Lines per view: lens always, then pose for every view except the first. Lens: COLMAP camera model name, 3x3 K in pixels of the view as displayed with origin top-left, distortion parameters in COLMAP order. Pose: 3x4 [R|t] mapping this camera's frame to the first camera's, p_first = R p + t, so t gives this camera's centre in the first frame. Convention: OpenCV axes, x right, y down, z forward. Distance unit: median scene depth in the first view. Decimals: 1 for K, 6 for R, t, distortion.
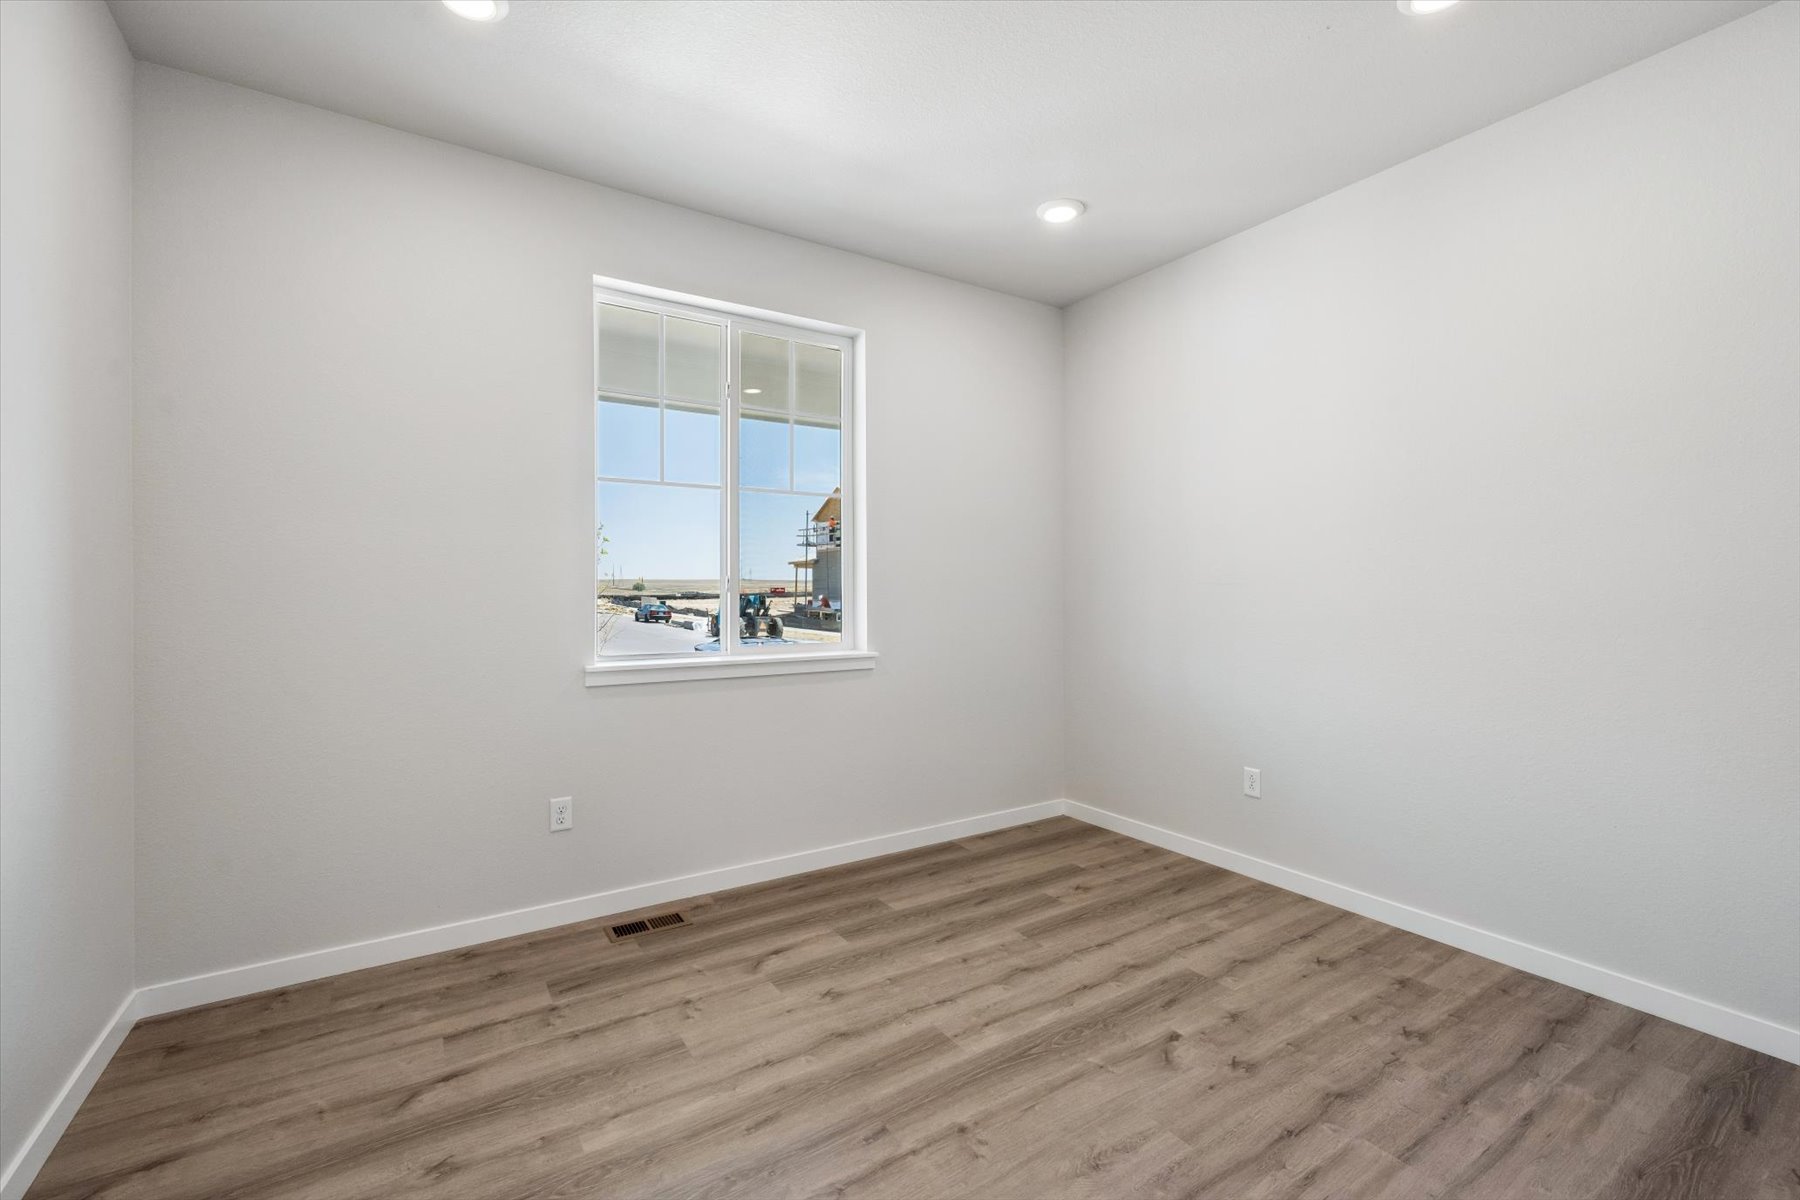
lens RADIAL K [[759.4, 0, 897.1], [0, 759.4, 606.1], [0, 0, 1]] dist [0.001341, 0.000019]
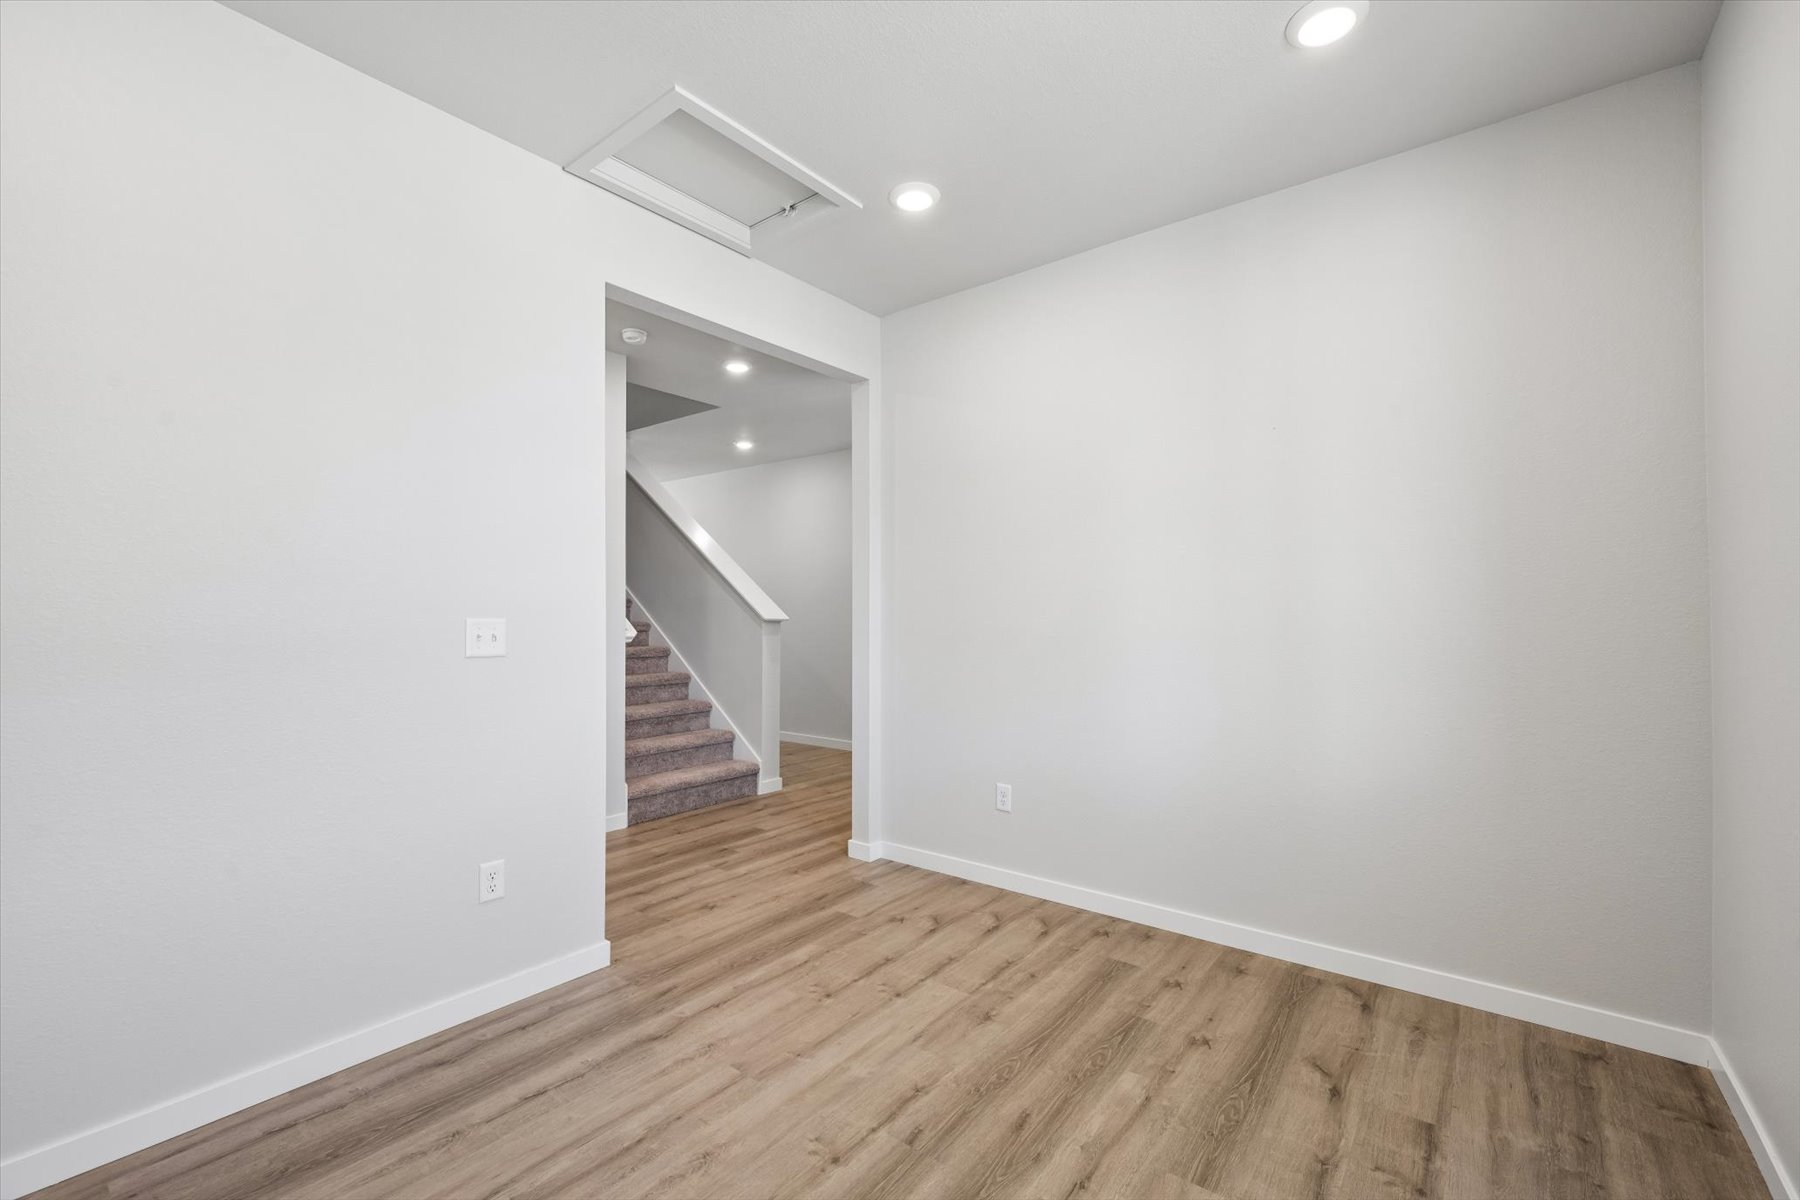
lens RADIAL K [[759.4, 0, 897.1], [0, 759.4, 606.1], [0, 0, 1]] dist [0.001341, 0.000019]
pose [[-0.944043, -0.002260, -0.329814, 0.331069], [-0.006075, 0.999926, 0.010537, -0.044677], [0.329765, 0.011951, -0.943987, 1.908343]]
